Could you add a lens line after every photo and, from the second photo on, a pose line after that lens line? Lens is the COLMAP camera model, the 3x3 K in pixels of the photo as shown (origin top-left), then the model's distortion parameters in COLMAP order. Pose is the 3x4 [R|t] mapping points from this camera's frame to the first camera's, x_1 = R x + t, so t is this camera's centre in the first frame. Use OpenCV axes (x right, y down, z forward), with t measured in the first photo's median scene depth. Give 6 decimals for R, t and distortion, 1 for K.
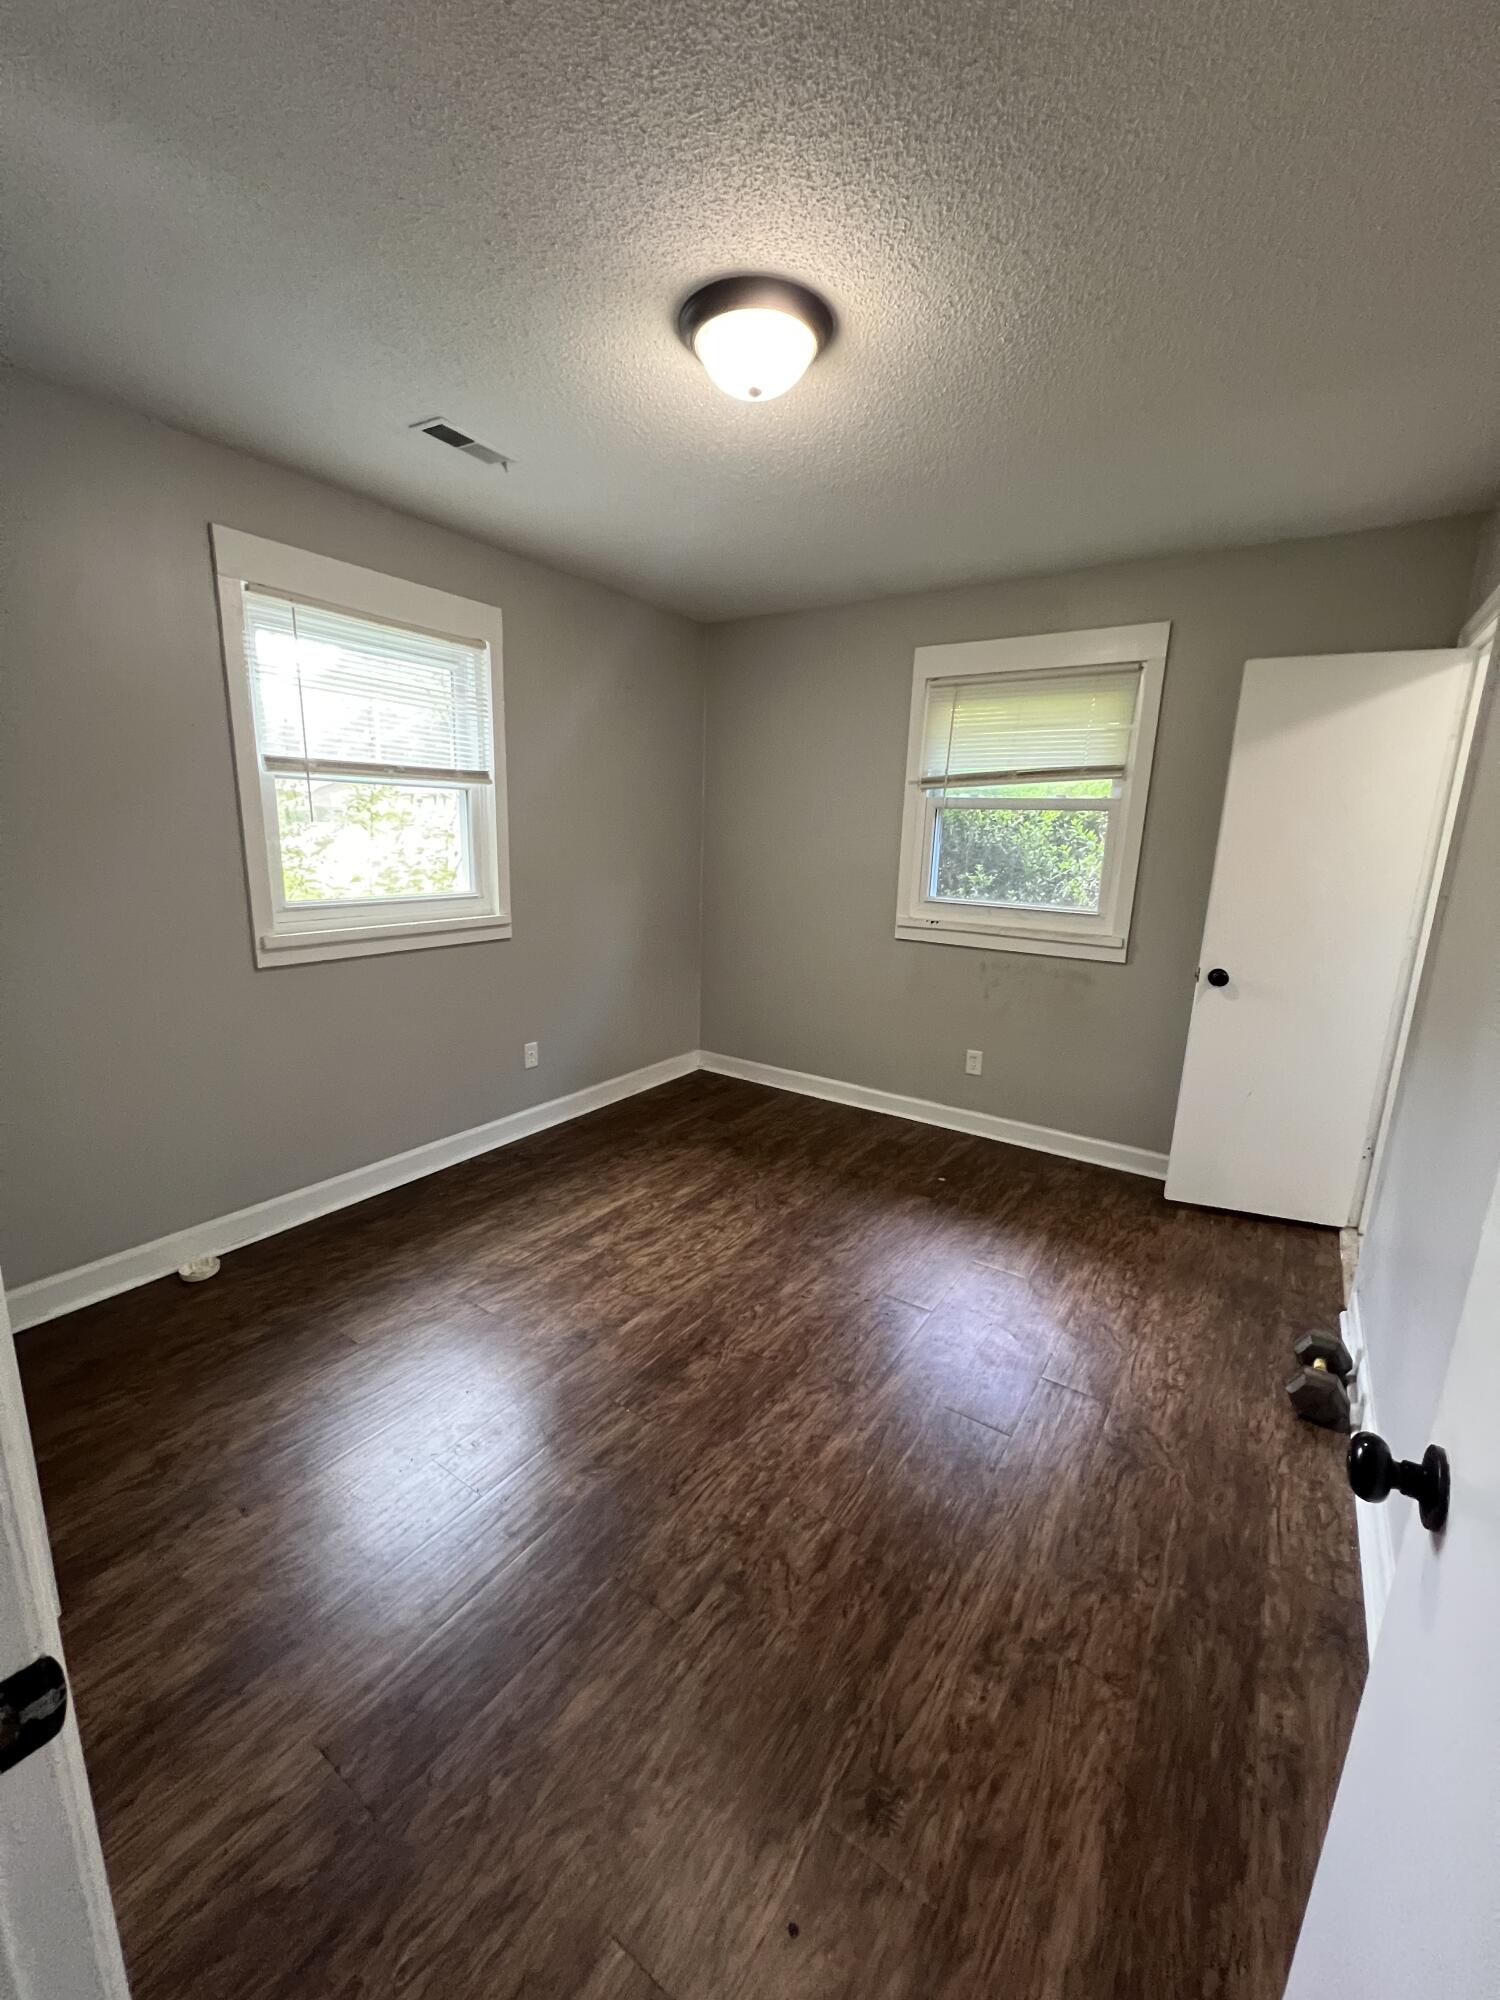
lens RADIAL K [[789.4, 0, 753.2], [0, 789.4, 1000.7], [0, 0, 1]] dist [-0.011427, 0.000656]
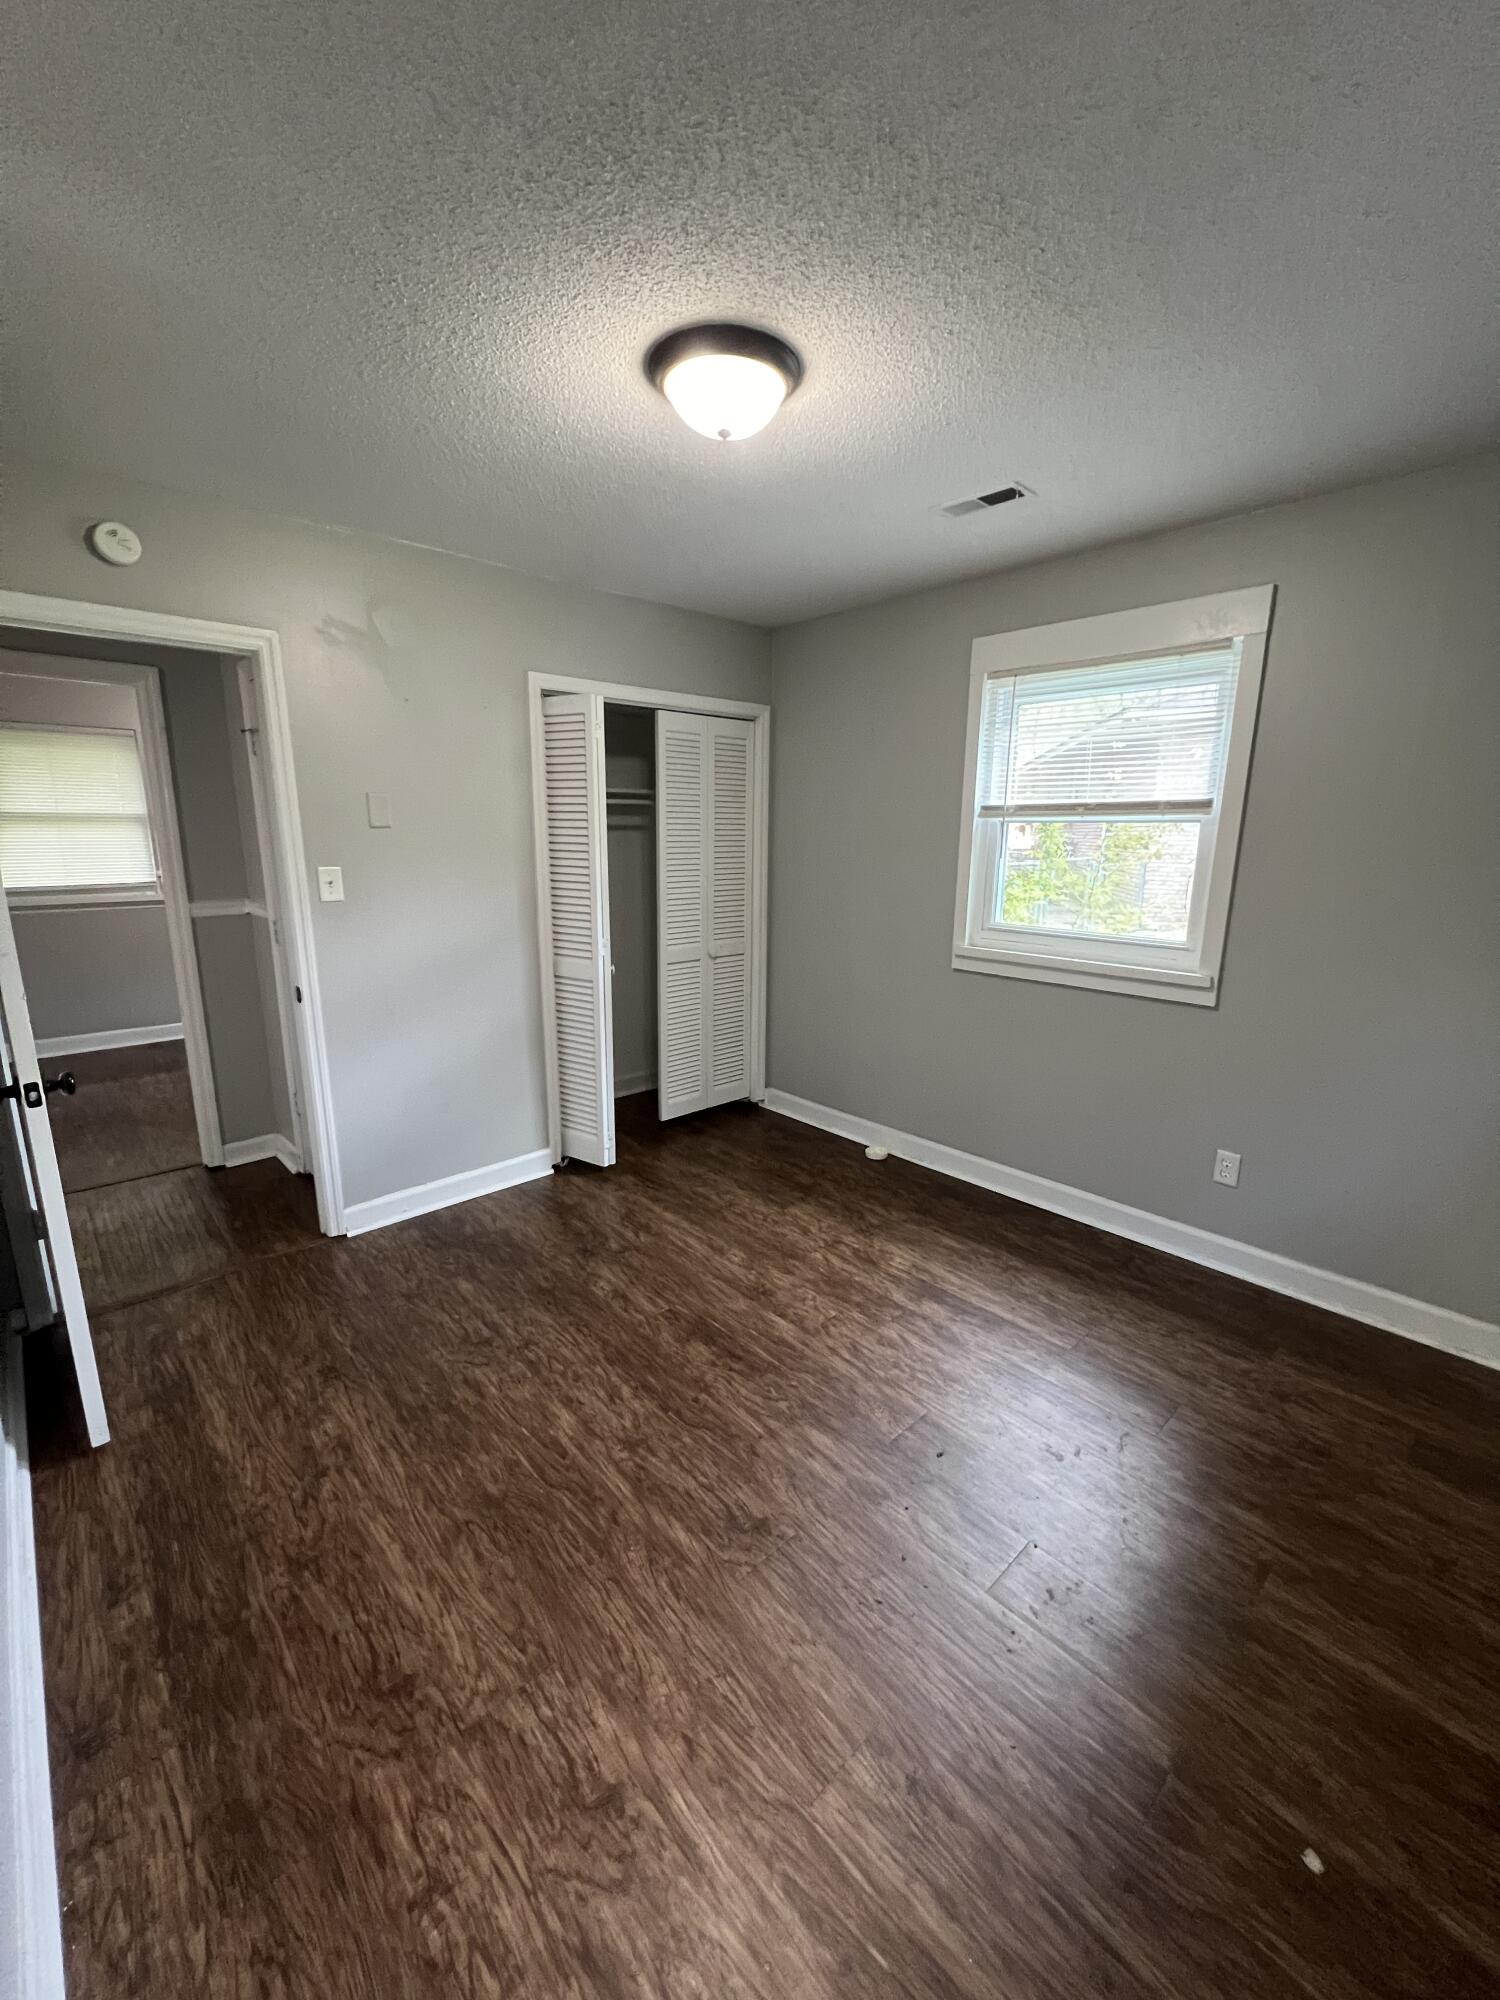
lens RADIAL K [[789.4, 0, 749.9], [0, 789.4, 999.9], [0, 0, 1]] dist [-0.011427, 0.000656]
pose [[-0.214574, 0.170460, -0.961718, 0.830542], [-0.228277, 0.948629, 0.219073, -0.234043], [0.949656, 0.266546, -0.164639, 1.053157]]
